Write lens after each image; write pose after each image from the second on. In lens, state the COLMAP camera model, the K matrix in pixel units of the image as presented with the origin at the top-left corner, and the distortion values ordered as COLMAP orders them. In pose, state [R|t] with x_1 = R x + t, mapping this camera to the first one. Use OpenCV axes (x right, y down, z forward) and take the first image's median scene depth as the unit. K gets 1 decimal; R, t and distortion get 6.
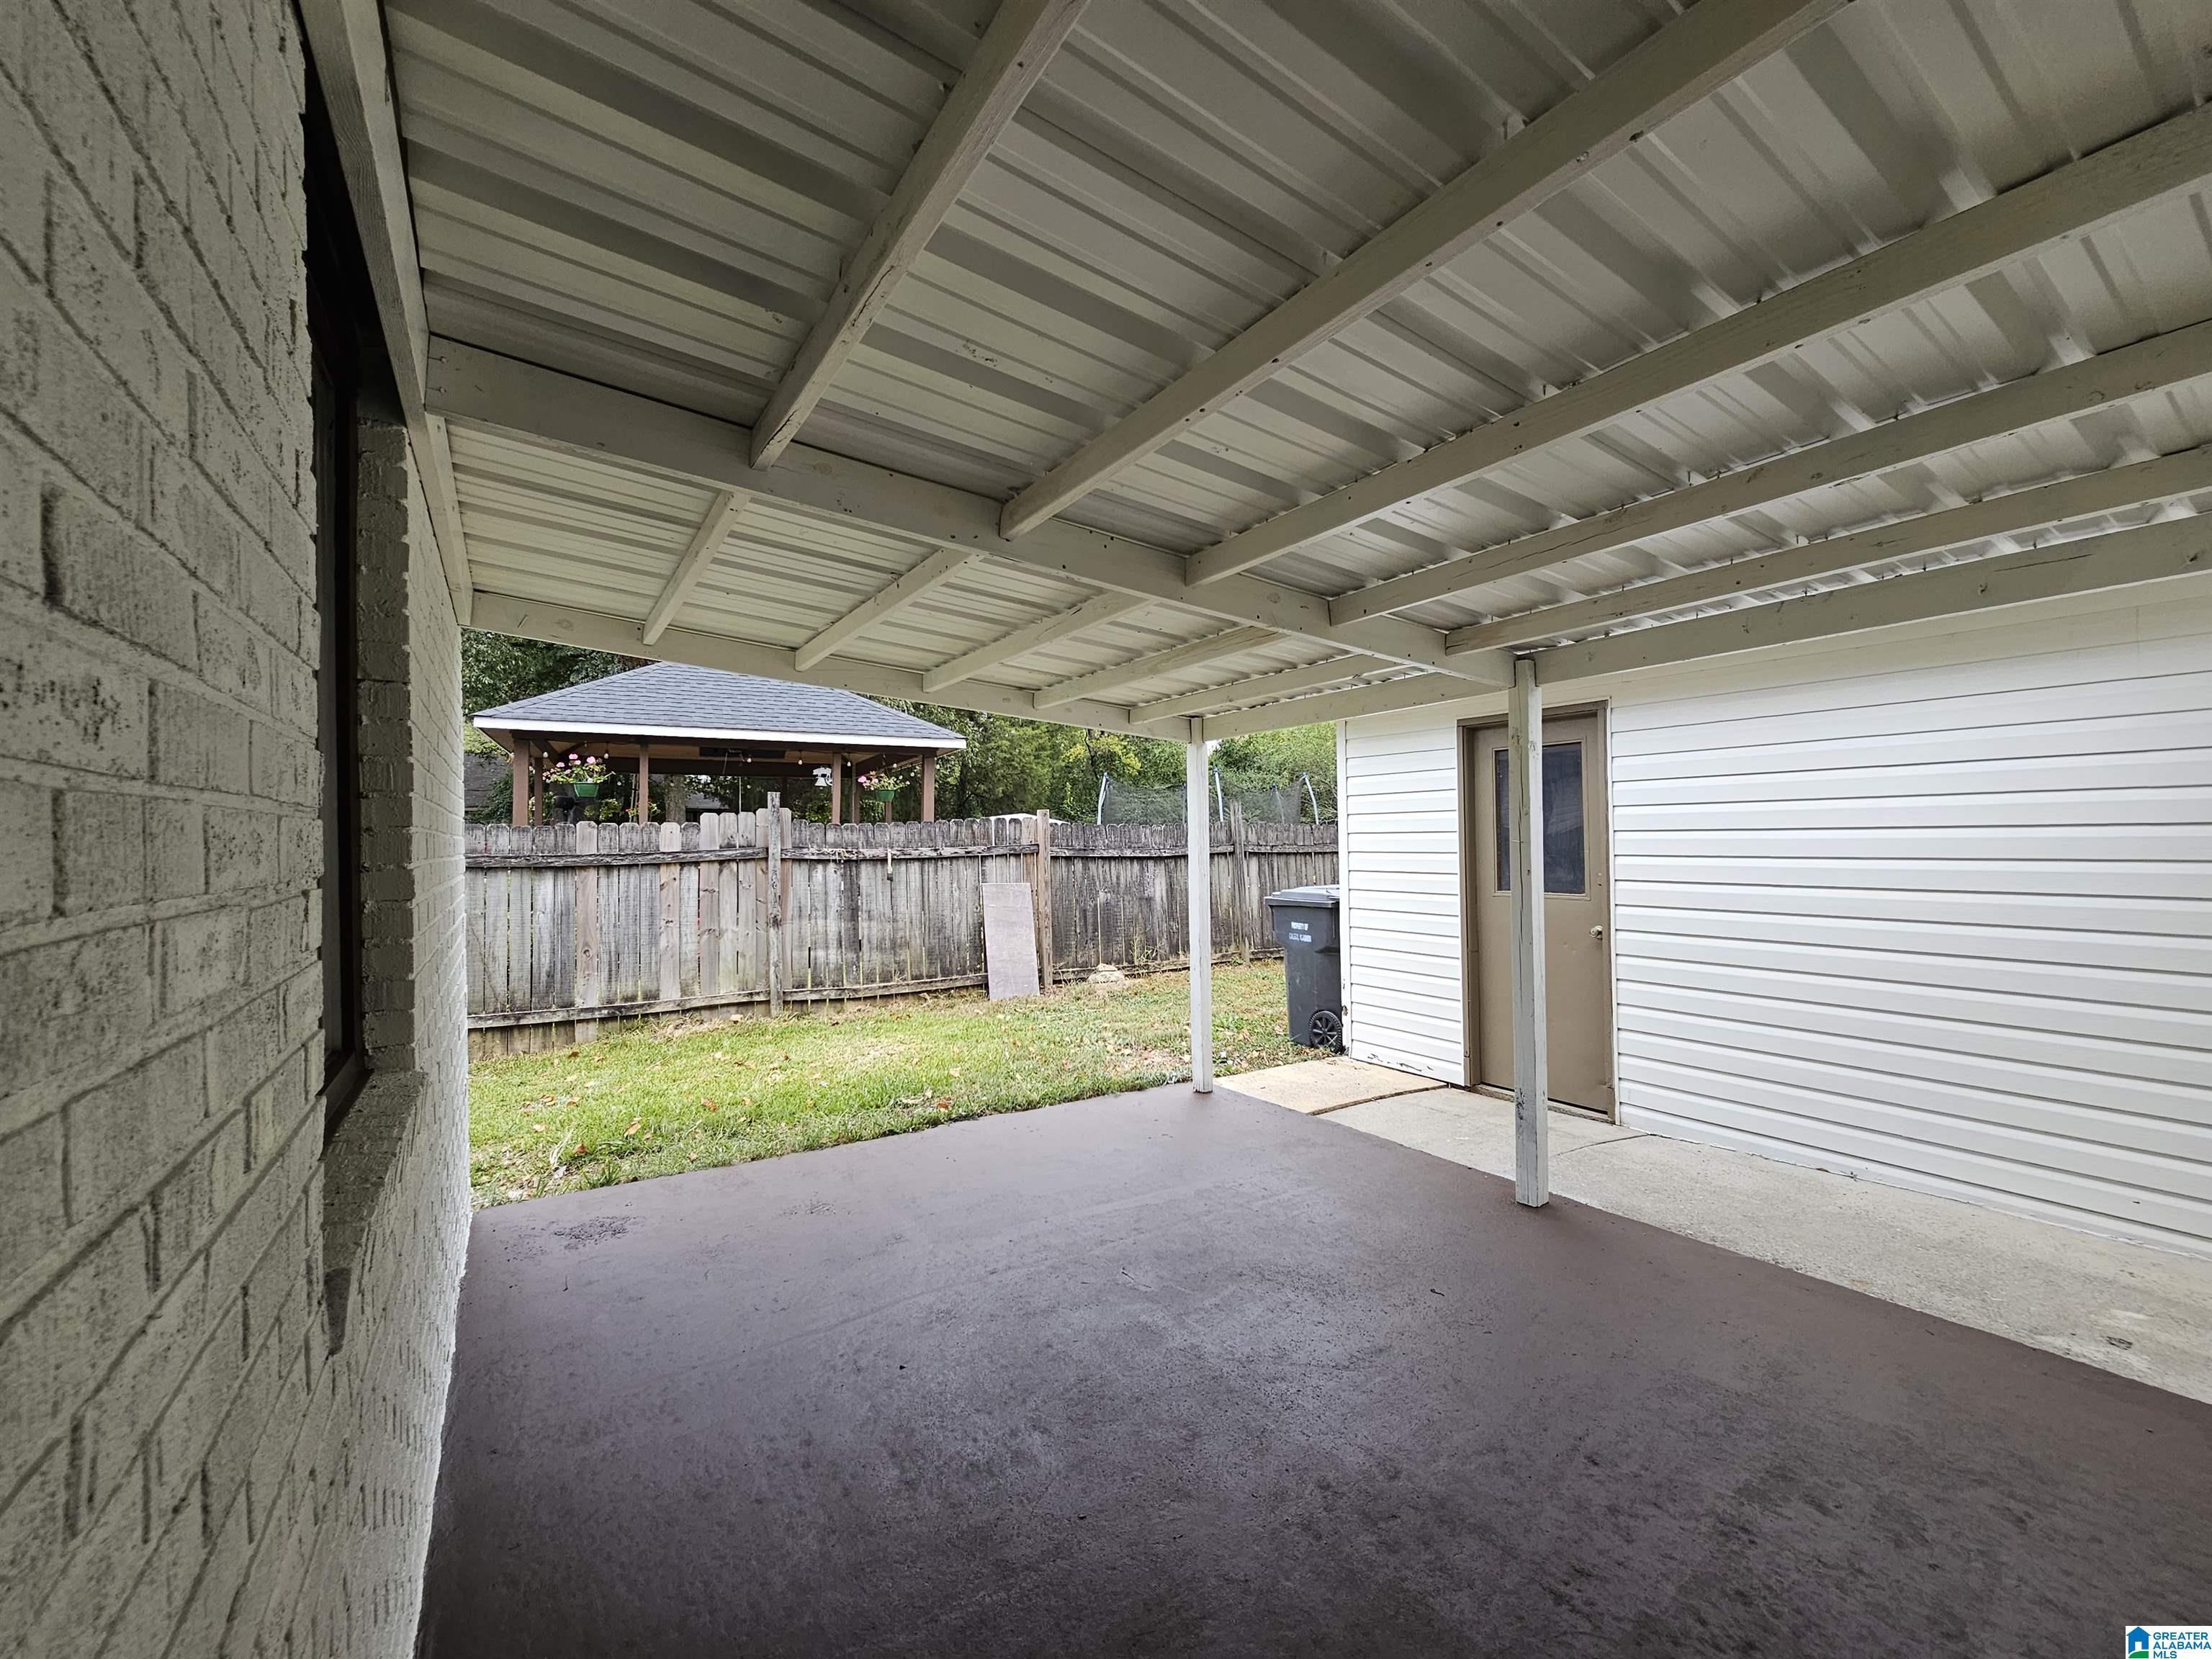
lens RADIAL K [[905.2, 0, 1094.1], [0, 905.2, 838.8], [0, 0, 1]] dist [-0.001226, 0.000224]
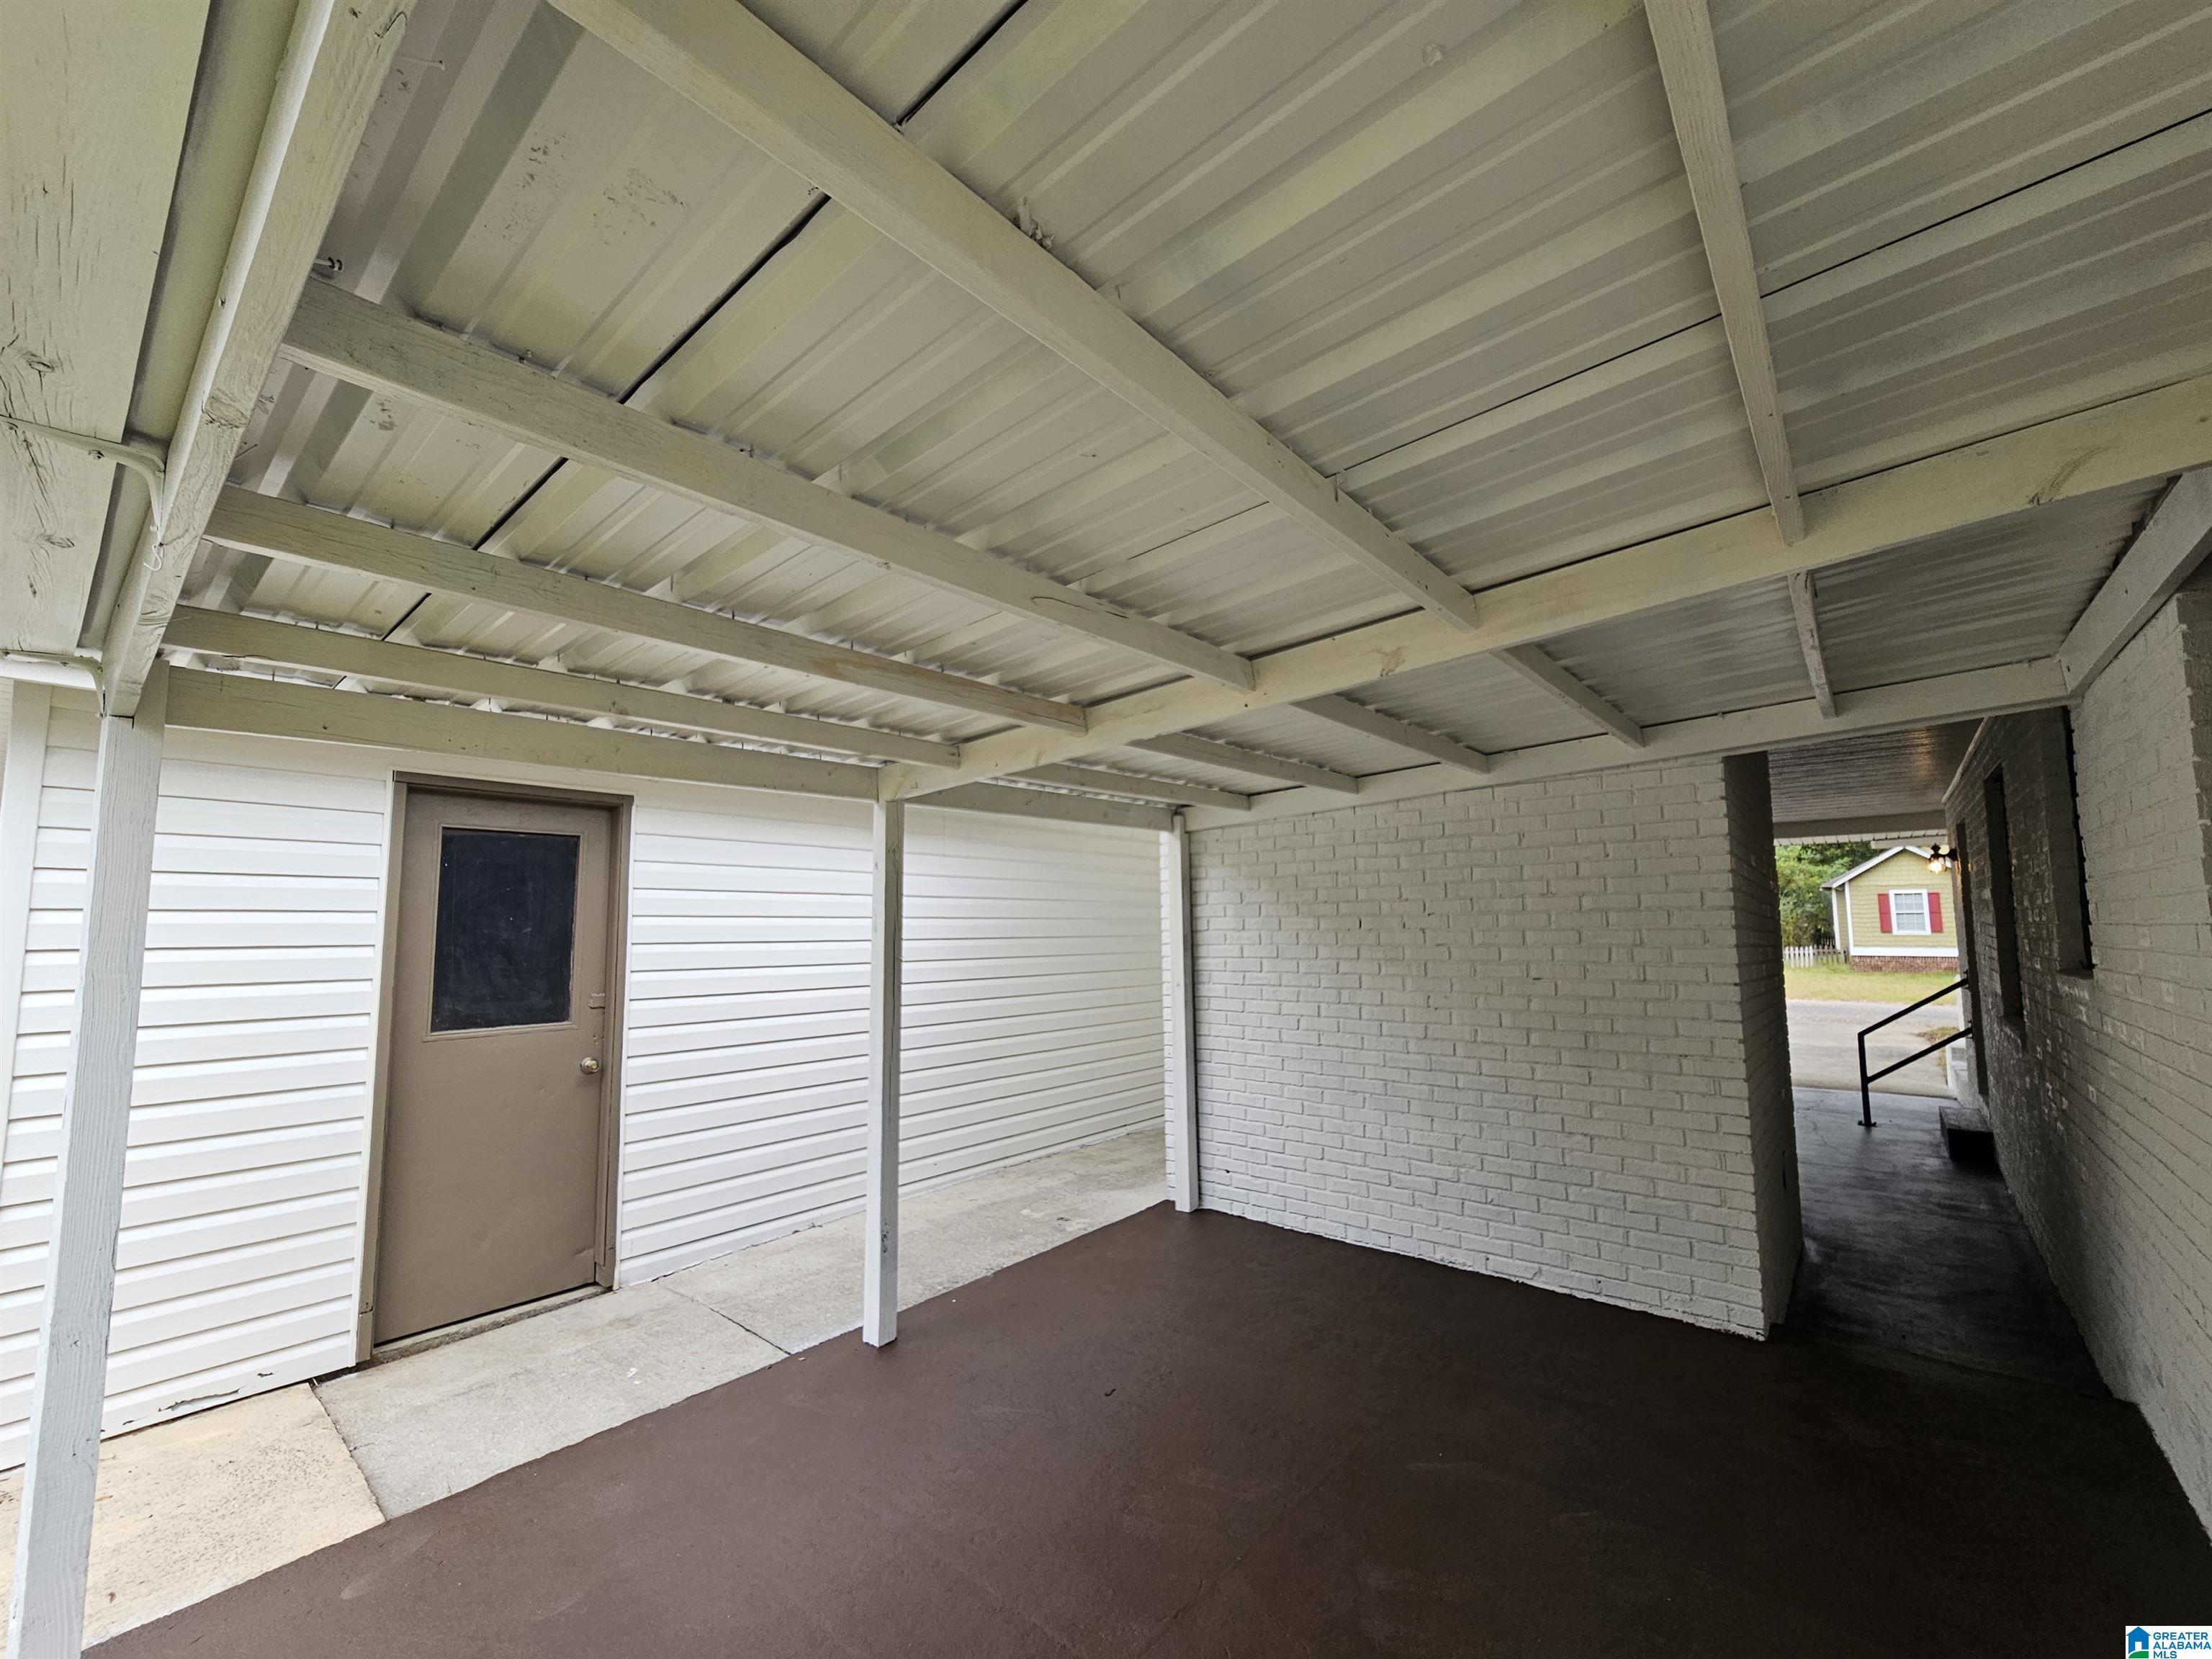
lens RADIAL K [[905.2, 0, 1113.3], [0, 905.2, 832.1], [0, 0, 1]] dist [-0.001226, 0.000224]
pose [[-0.299656, 0.109313, 0.947764, -0.421031], [0.004922, 0.993578, -0.113041, -0.014703], [-0.954035, -0.029209, -0.298269, 0.821247]]
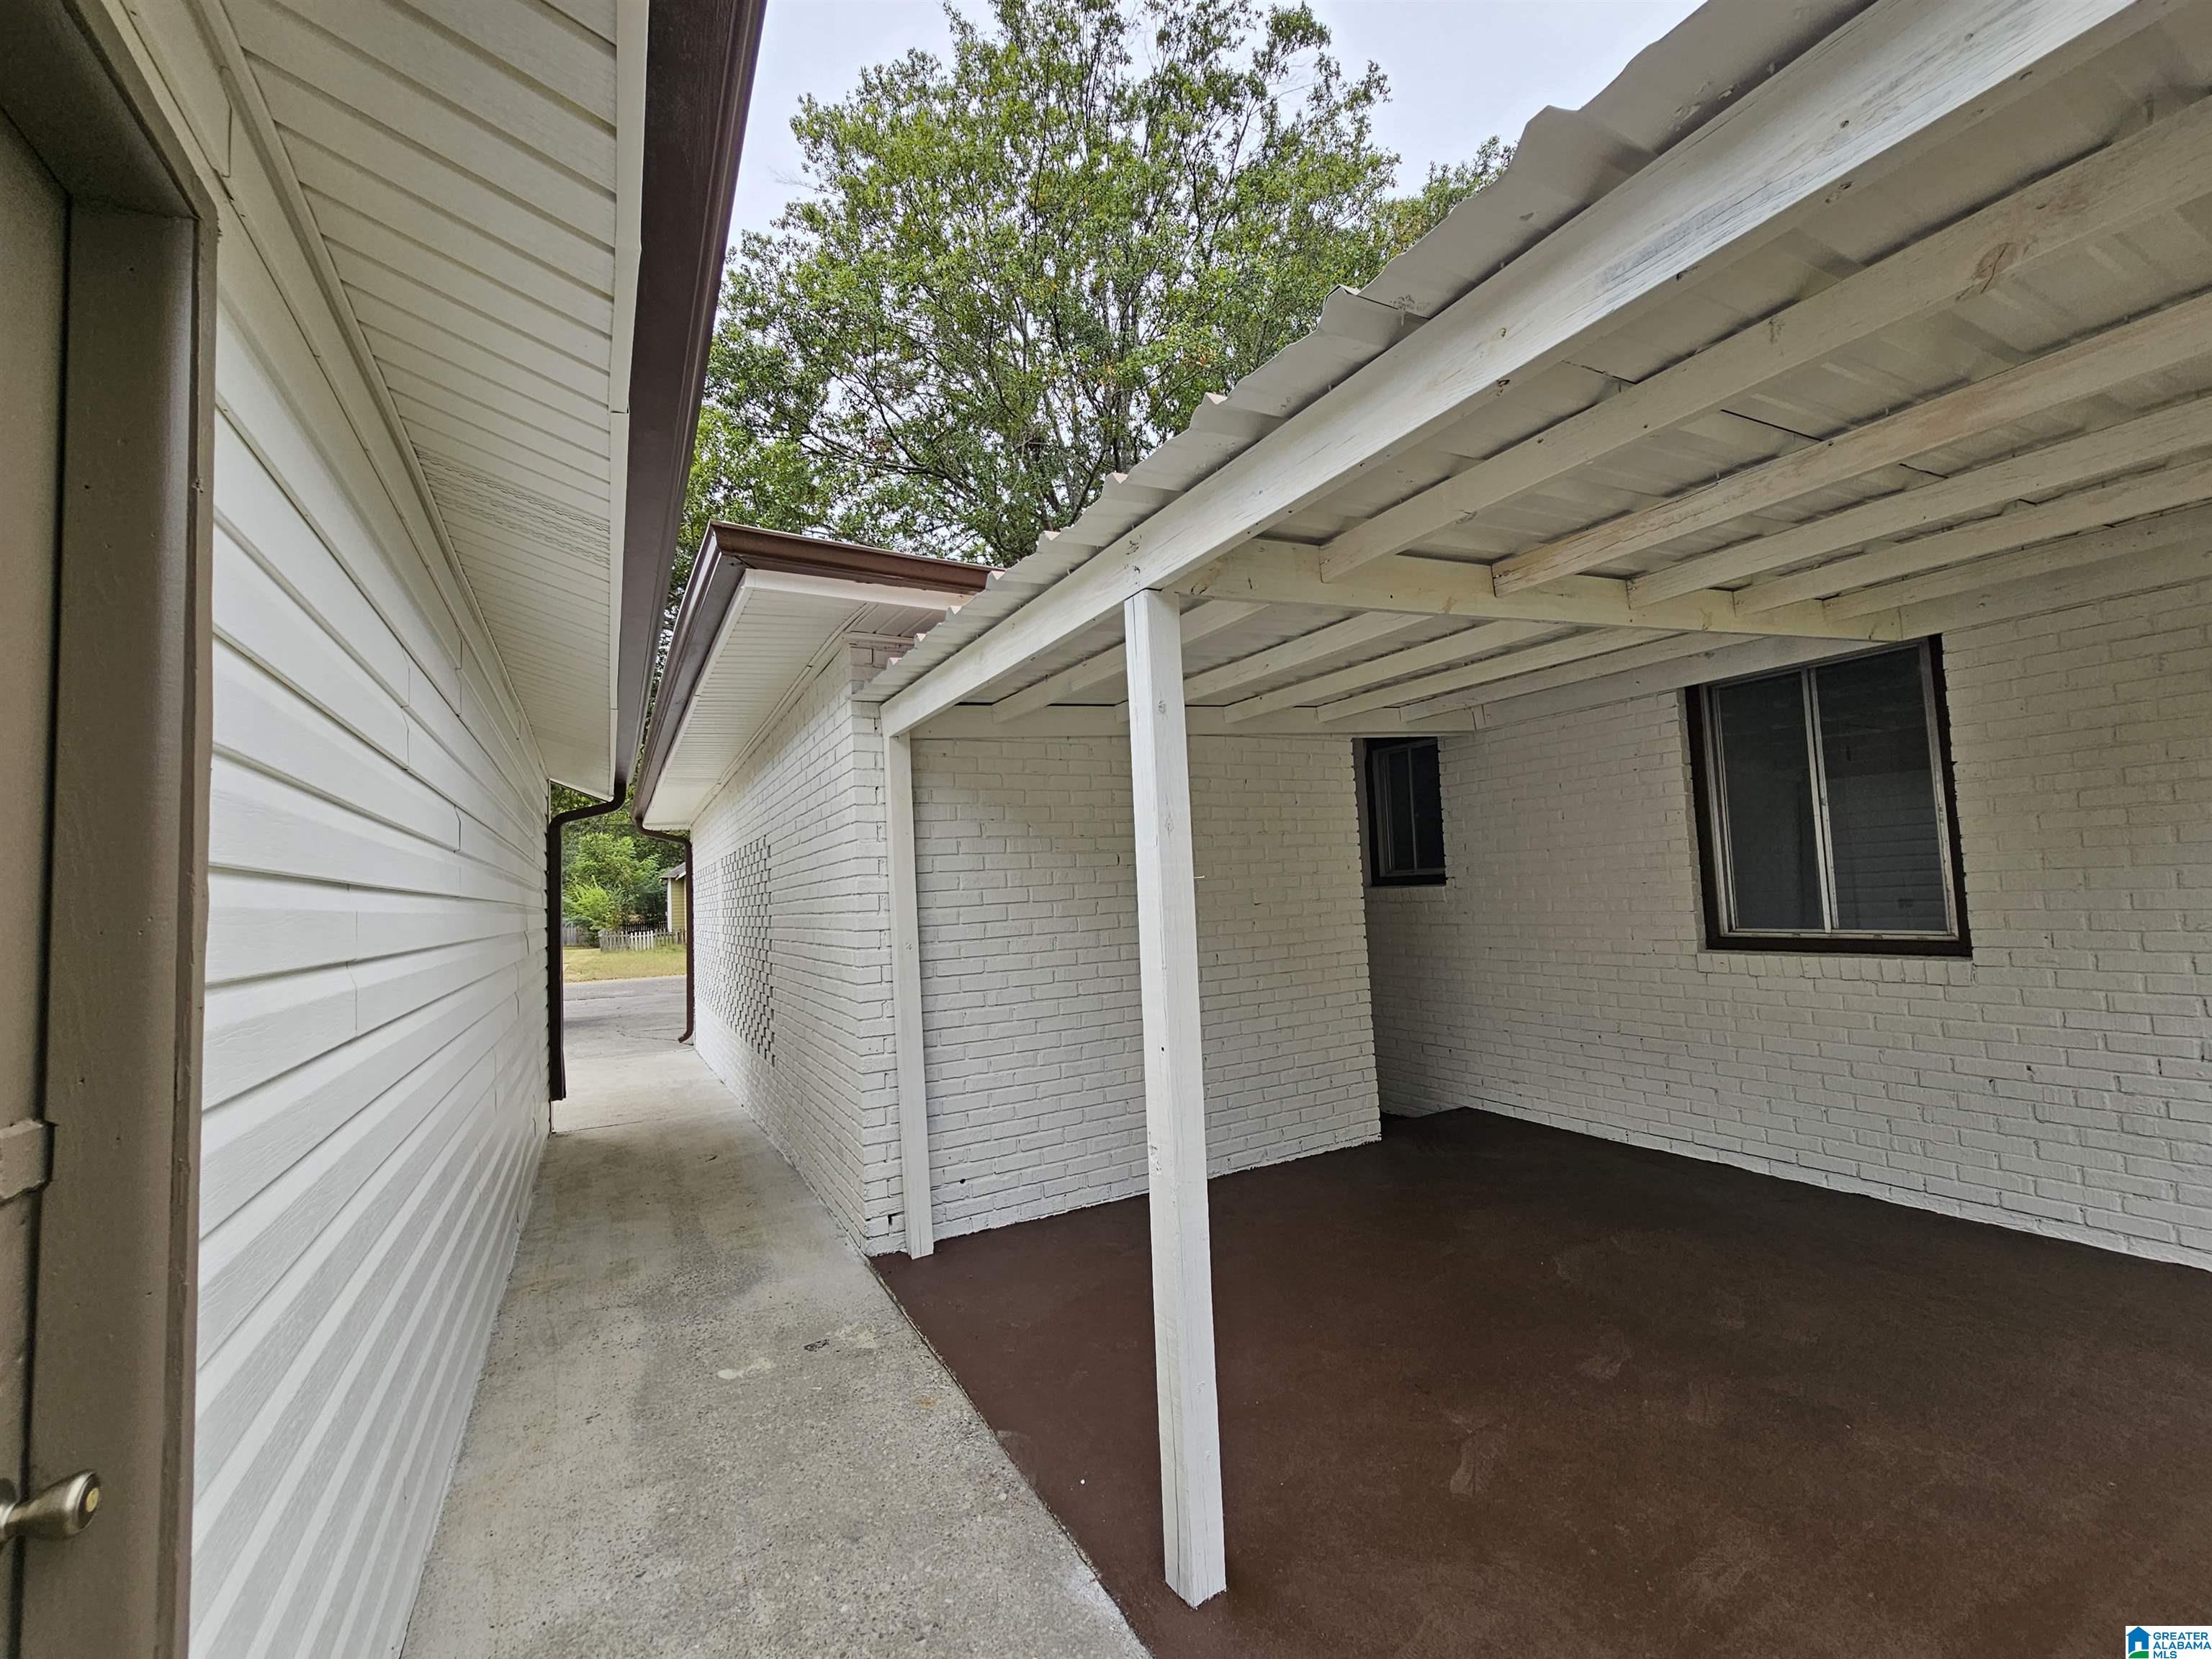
lens RADIAL K [[905.2, 0, 1099.5], [0, 905.2, 832.9], [0, 0, 1]] dist [-0.001226, 0.000224]
pose [[-0.995758, 0.057219, 0.072052, 0.367919], [0.052472, 0.996430, -0.066142, 0.006277], [-0.075579, -0.062081, -0.995205, 1.186188]]
